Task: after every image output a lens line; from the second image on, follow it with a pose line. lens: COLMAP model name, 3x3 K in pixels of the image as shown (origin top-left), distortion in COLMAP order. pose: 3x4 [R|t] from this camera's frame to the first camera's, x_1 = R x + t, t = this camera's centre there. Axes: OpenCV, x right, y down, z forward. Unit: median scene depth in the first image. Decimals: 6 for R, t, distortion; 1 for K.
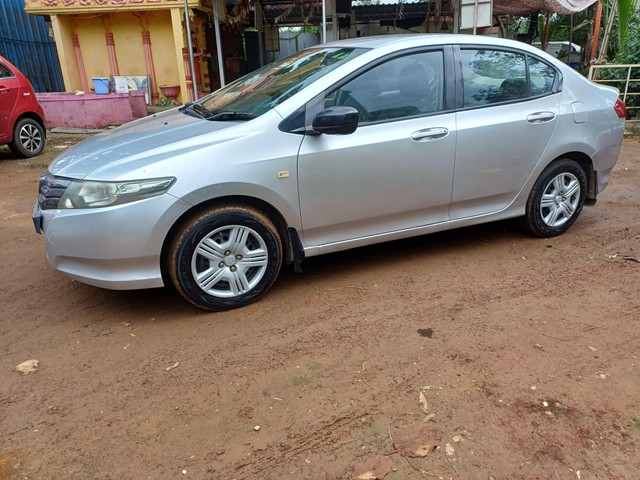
lens RADIAL K [[493.3, 0, 320.0], [0, 493.3, 240.0], [0, 0, 1]] dist [0.027350, -0.000694]
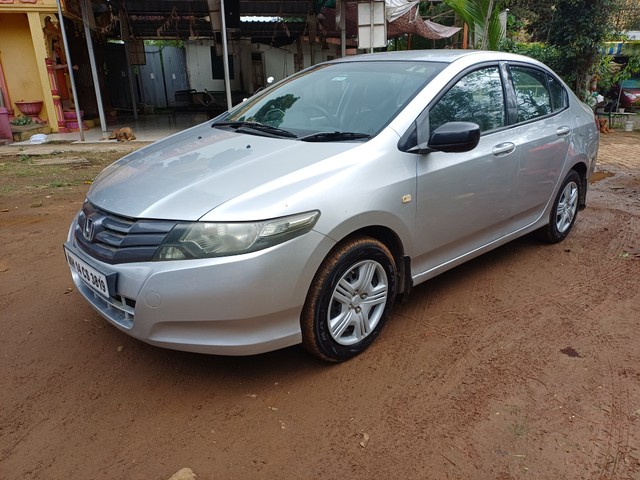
lens RADIAL K [[493.3, 0, 320.0], [0, 493.3, 240.0], [0, 0, 1]] dist [0.027350, -0.000694]
pose [[0.950569, -0.082472, 0.299360, -0.481210], [0.091814, 0.995627, -0.017251, -0.054893], [-0.296628, 0.043884, 0.953984, 0.185681]]
